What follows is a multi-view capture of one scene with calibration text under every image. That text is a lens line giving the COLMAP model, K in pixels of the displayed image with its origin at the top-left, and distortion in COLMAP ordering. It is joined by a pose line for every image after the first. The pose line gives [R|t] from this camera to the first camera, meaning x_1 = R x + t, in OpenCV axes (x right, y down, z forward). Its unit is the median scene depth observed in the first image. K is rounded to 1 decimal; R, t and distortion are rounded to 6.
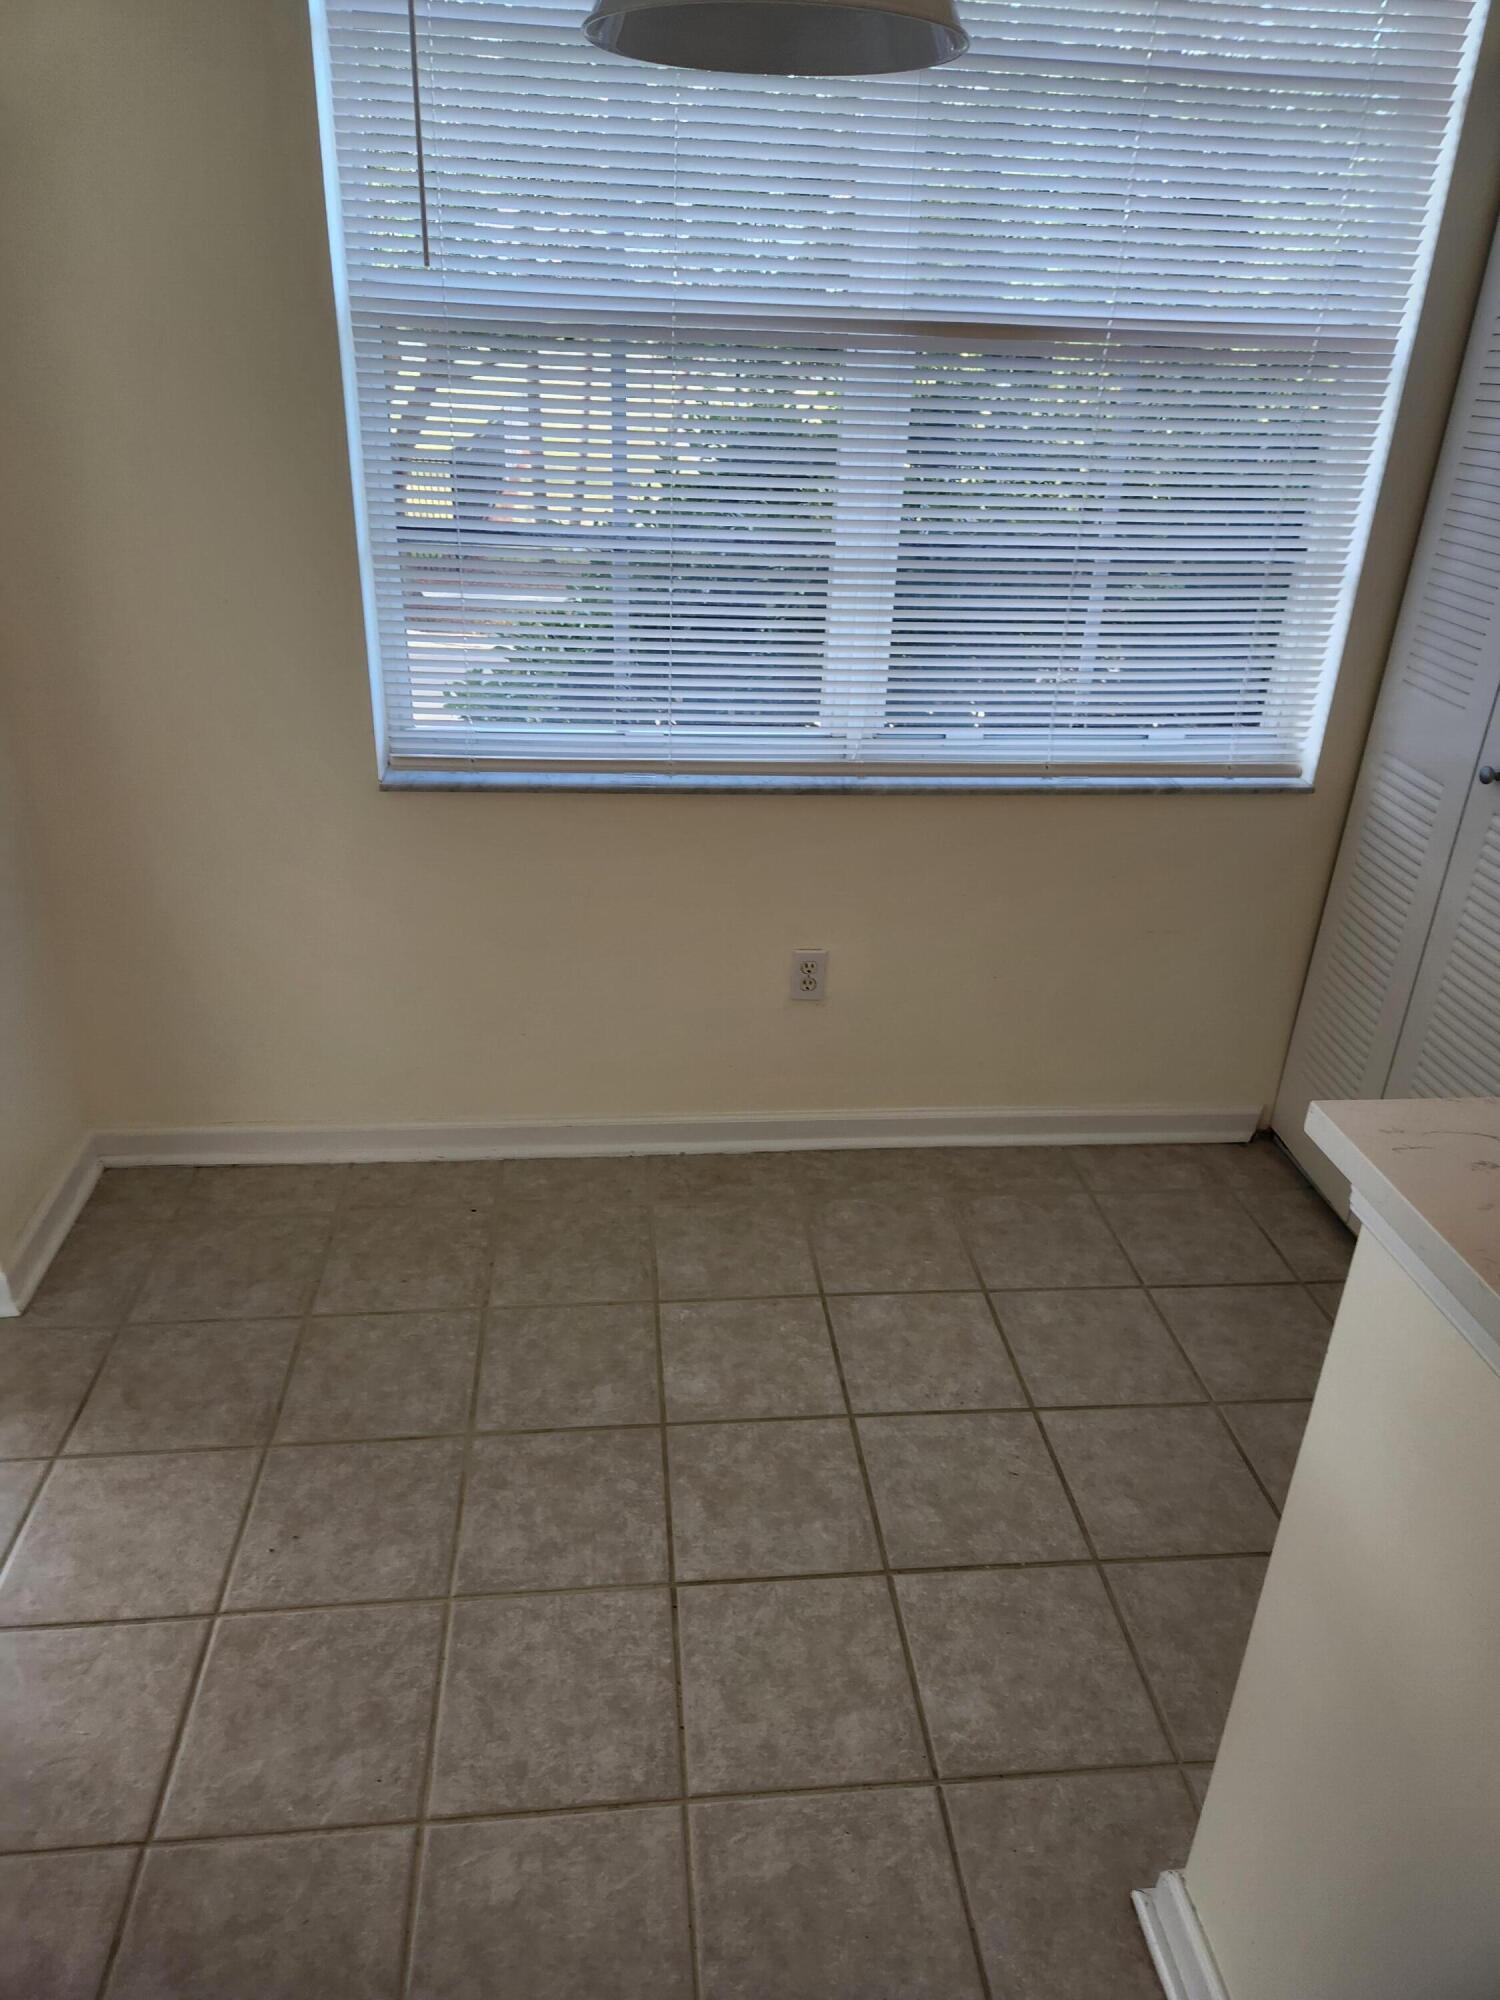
lens RADIAL K [[1284.3, 0, 744.5], [0, 1284.3, 1010.2], [0, 0, 1]] dist [0.018286, -0.027737]
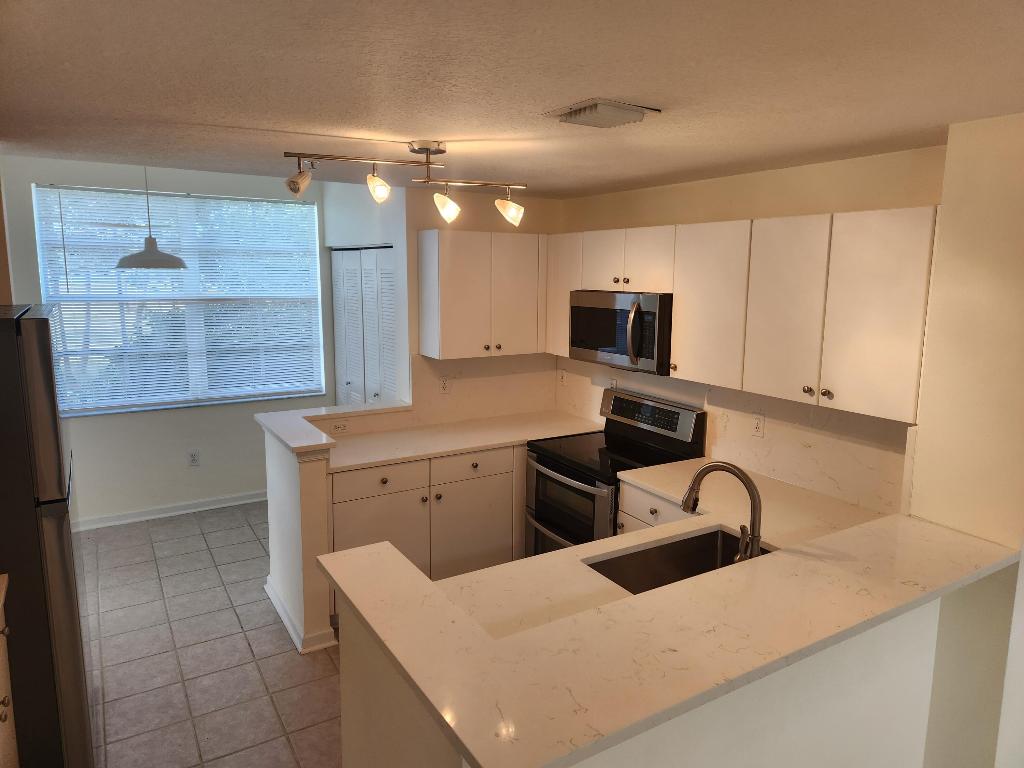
lens RADIAL K [[657.6, 0, 518.4], [0, 657.6, 380.3], [0, 0, 1]] dist [0.018286, -0.027737]
pose [[0.892673, -0.093829, 0.440830, 0.071361], [0.219382, 0.944858, -0.243134, 0.435862], [-0.393709, 0.313749, 0.864034, -1.072309]]
